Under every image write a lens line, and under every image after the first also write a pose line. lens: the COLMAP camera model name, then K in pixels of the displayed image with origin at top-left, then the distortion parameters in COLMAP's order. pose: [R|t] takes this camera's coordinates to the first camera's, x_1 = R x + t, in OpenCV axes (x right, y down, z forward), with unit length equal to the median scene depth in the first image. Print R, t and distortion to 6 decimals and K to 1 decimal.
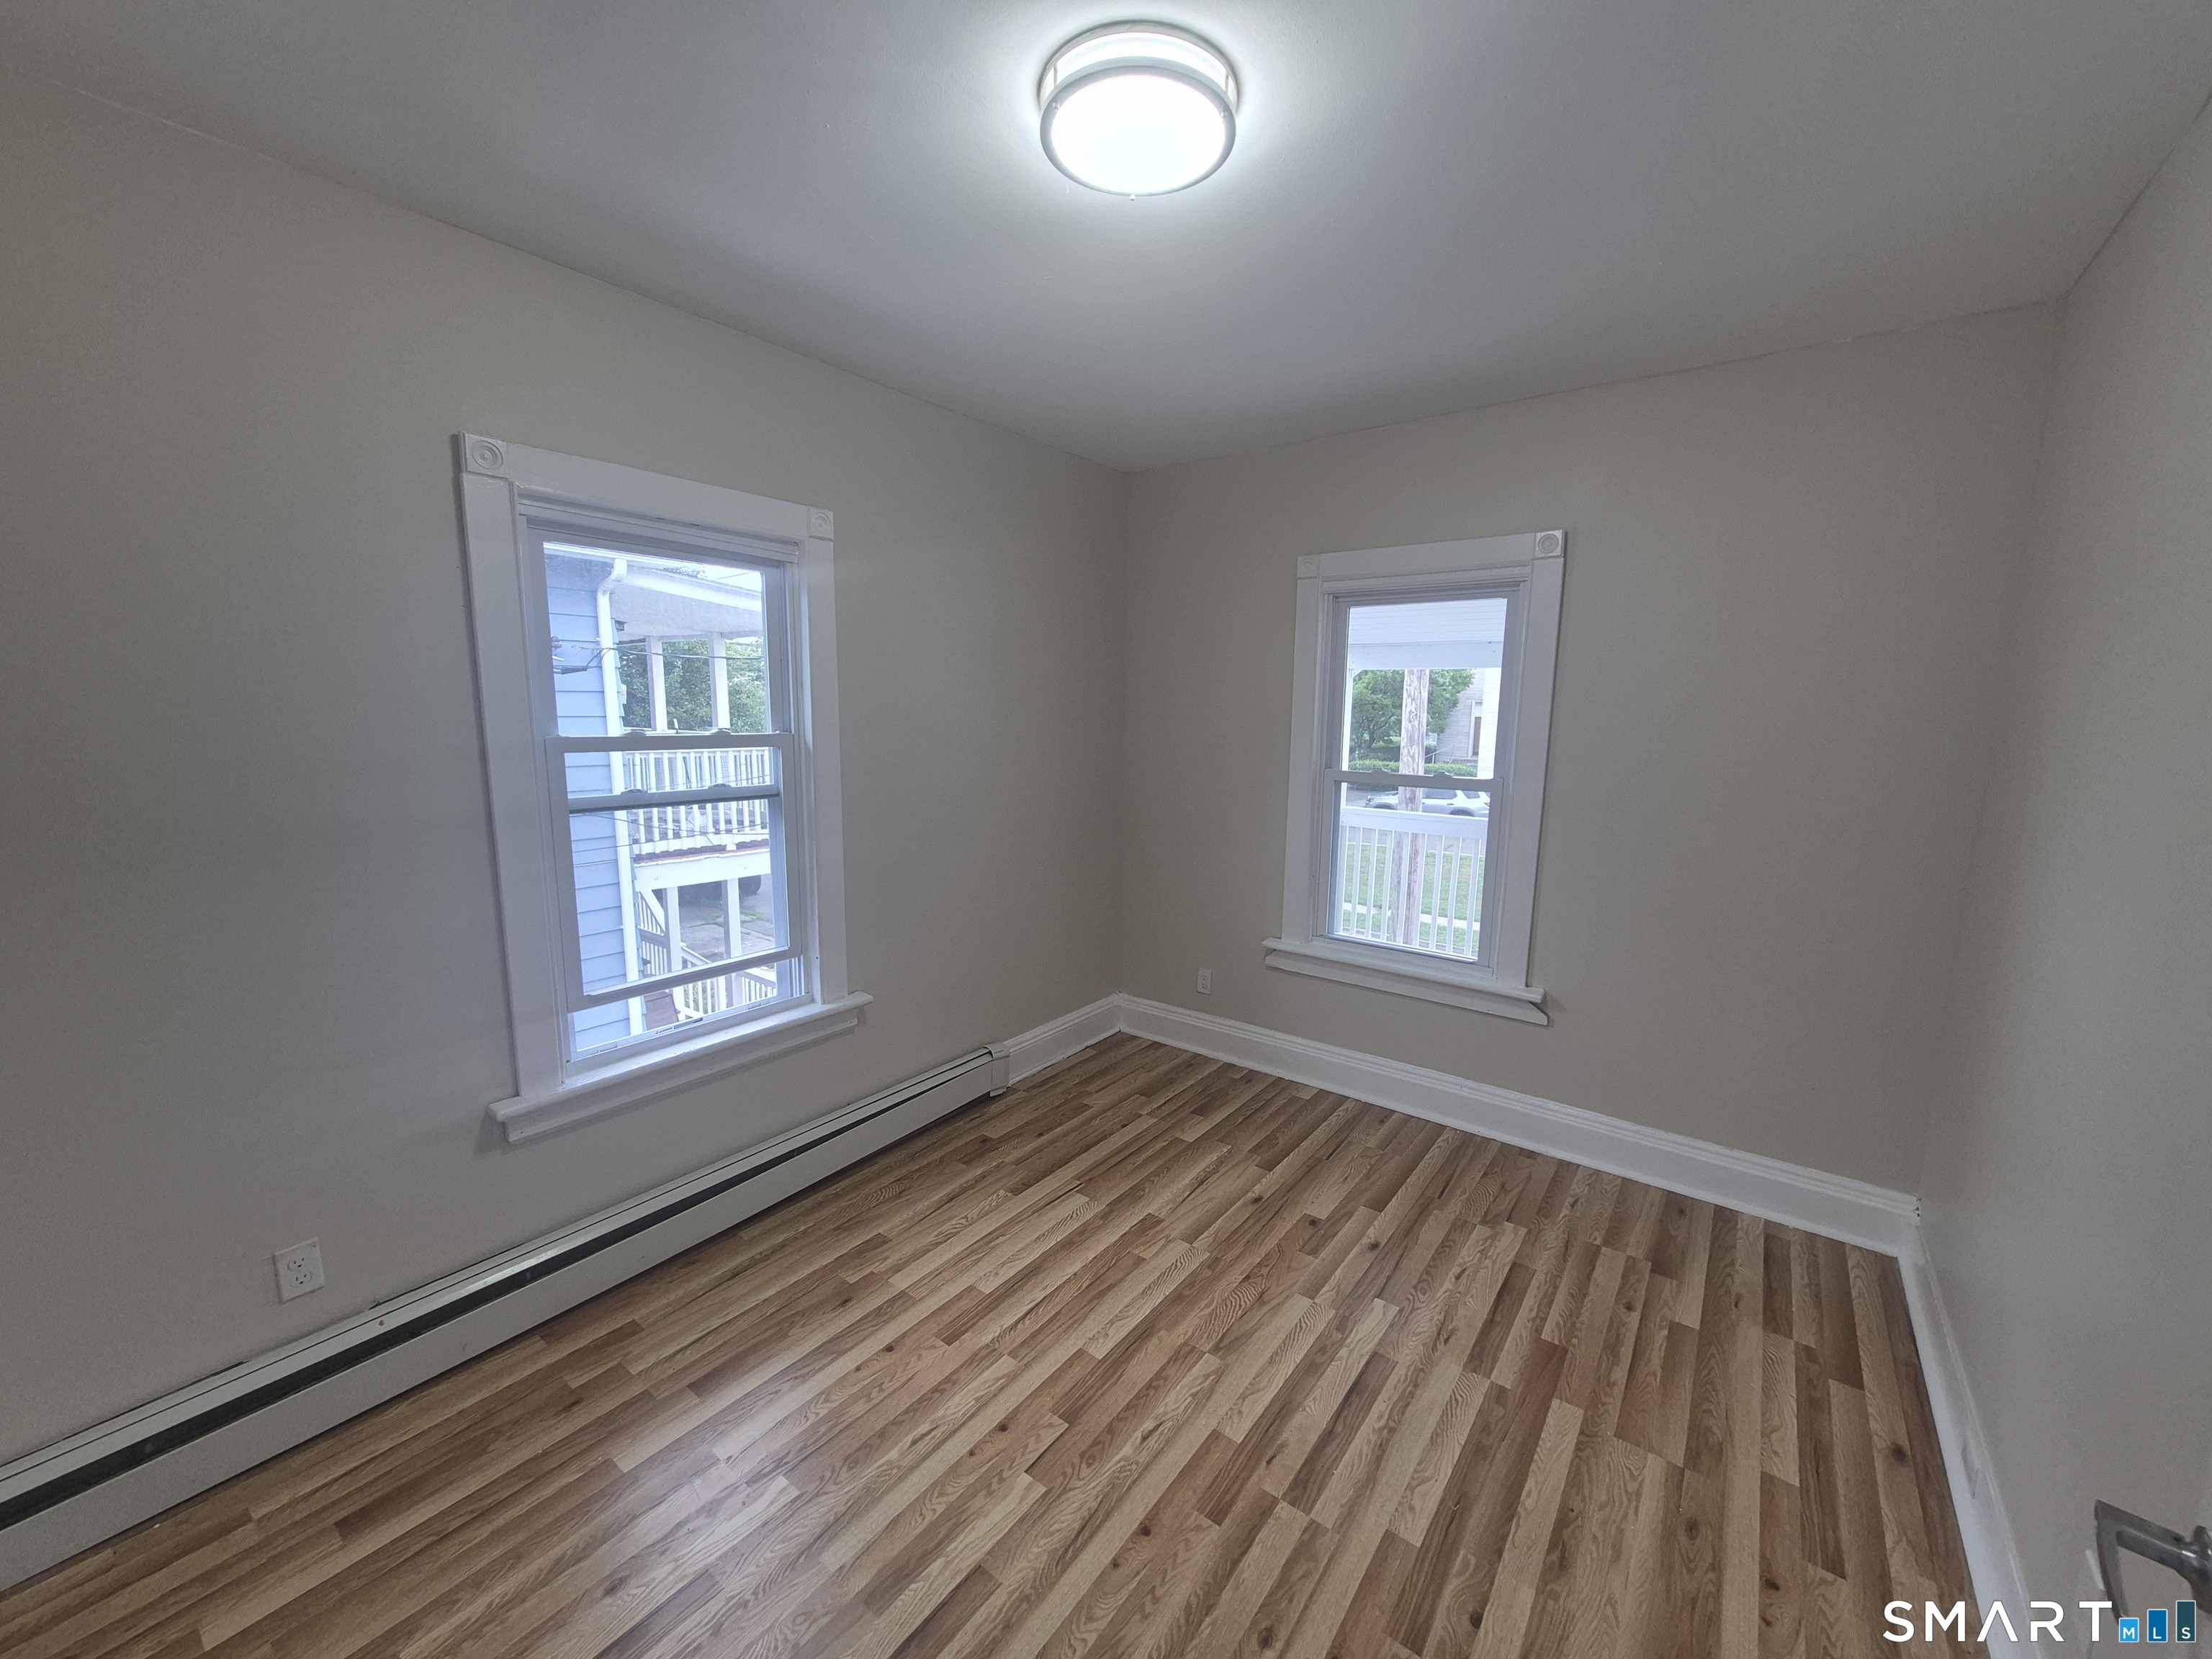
lens RADIAL K [[861.9, 0, 1130.1], [0, 861.9, 833.7], [0, 0, 1]] dist [0.001370, -0.000513]
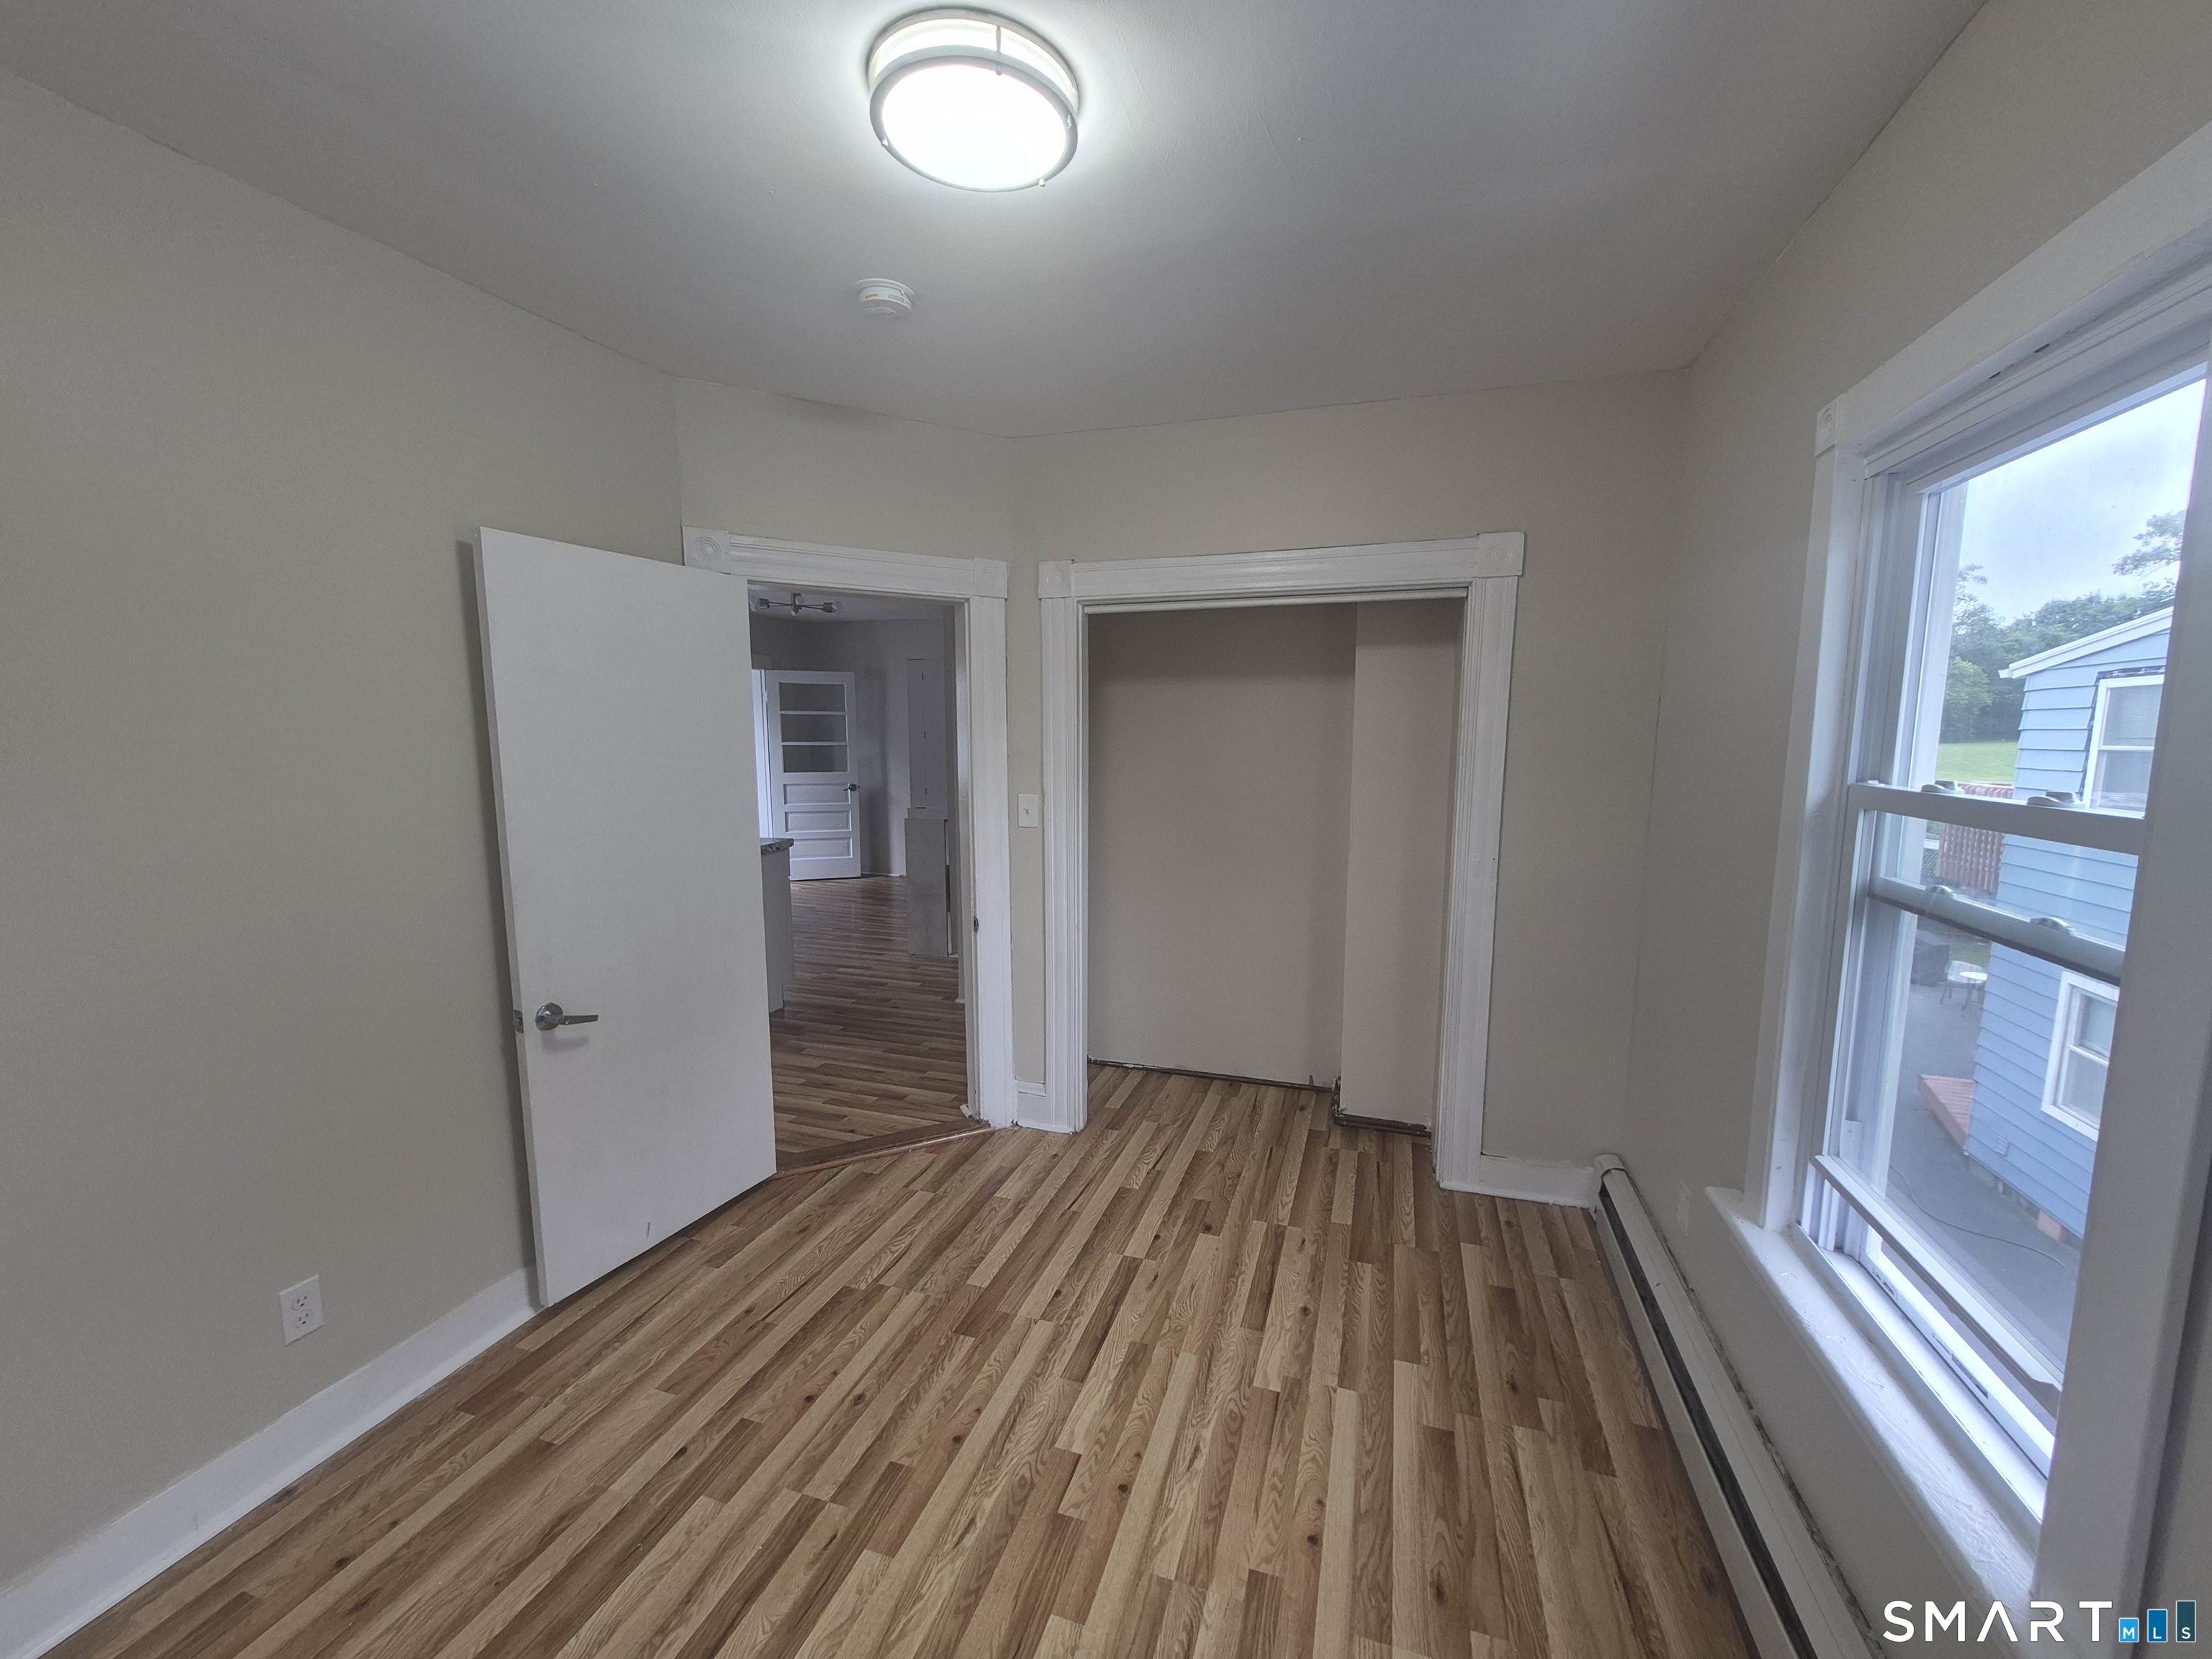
lens RADIAL K [[861.9, 0, 1130.1], [0, 861.9, 833.7], [0, 0, 1]] dist [0.001370, -0.000513]
pose [[-0.943396, 0.025458, -0.330689, 0.149459], [-0.064081, 0.964272, 0.257048, -0.263697], [0.325418, 0.263689, -0.908059, 1.771777]]
